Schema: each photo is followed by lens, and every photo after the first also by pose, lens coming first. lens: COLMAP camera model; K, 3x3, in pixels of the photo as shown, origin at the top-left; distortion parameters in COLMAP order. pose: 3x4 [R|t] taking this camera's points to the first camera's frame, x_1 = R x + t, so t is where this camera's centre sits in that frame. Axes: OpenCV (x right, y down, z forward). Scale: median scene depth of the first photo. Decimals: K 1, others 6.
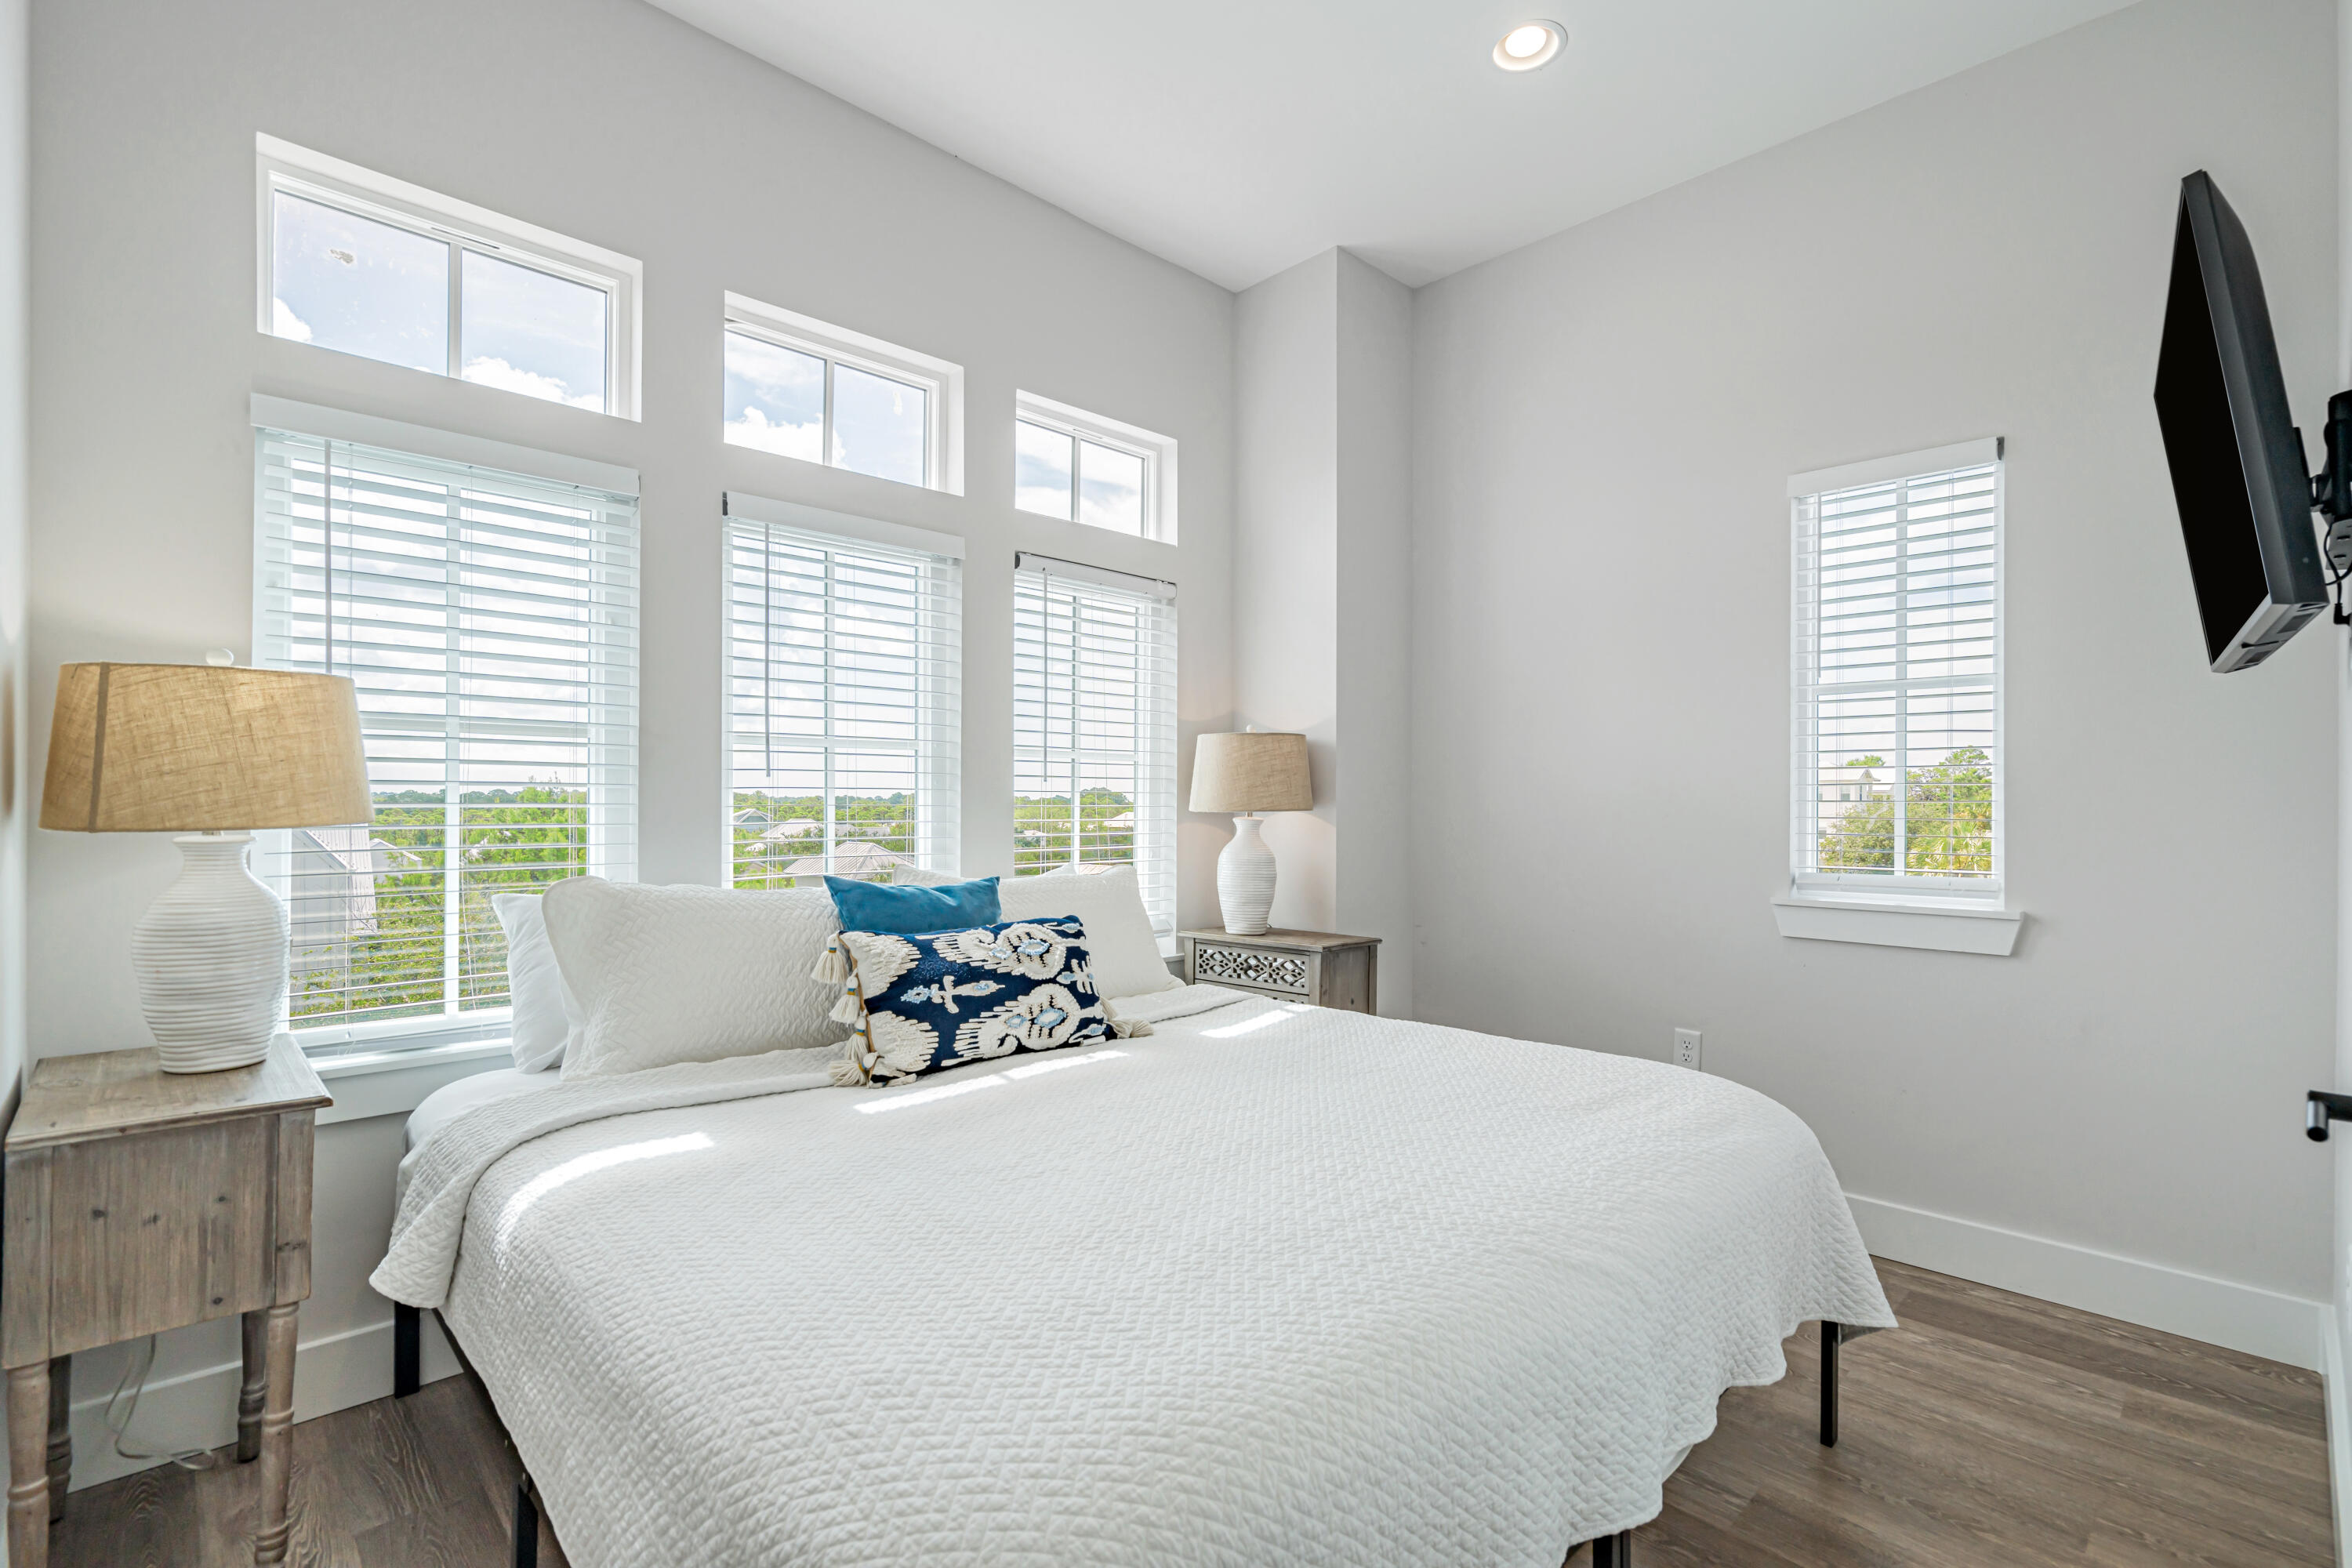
lens RADIAL K [[1074.9, 0, 1169.2], [0, 1074.9, 787.5], [0, 0, 1]] dist [-0.001079, 0.000123]
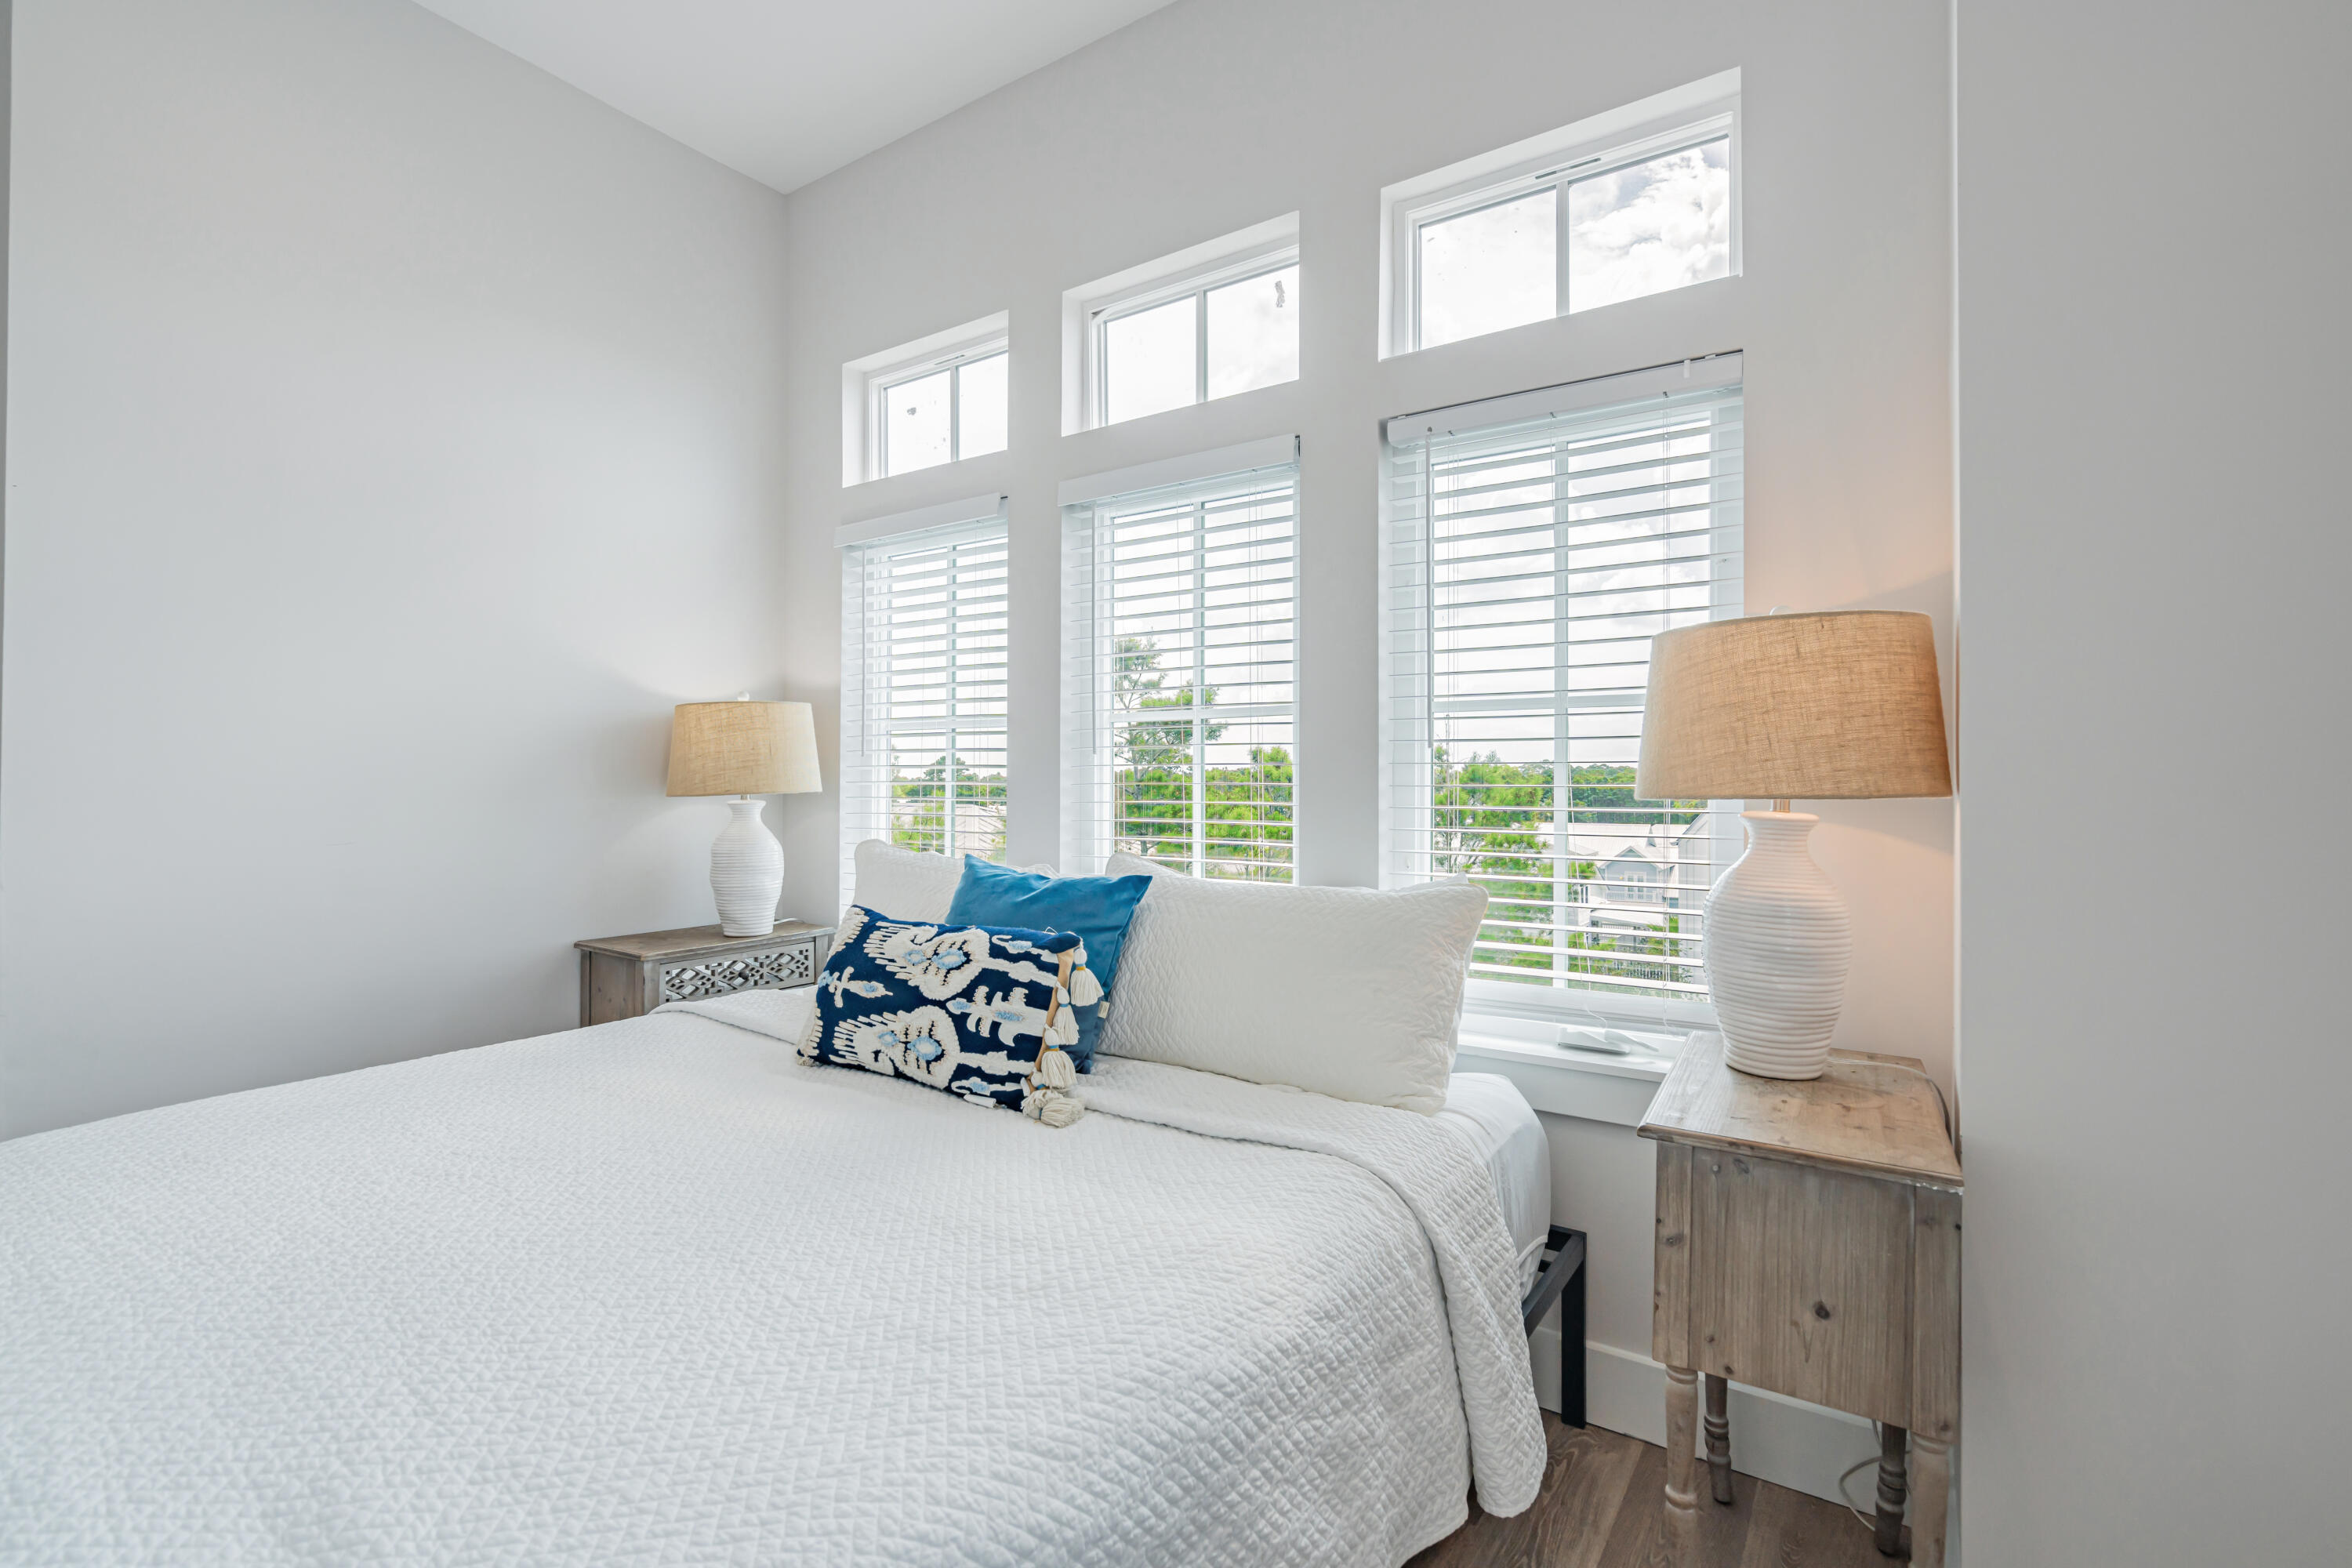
lens RADIAL K [[1074.9, 0, 1169.2], [0, 1074.9, 787.5], [0, 0, 1]] dist [-0.001079, 0.000123]
pose [[0.204432, -0.000647, -0.978881, 0.711808], [0.006878, 0.999976, 0.000776, 0.020984], [0.978857, -0.006891, 0.204432, 1.019930]]
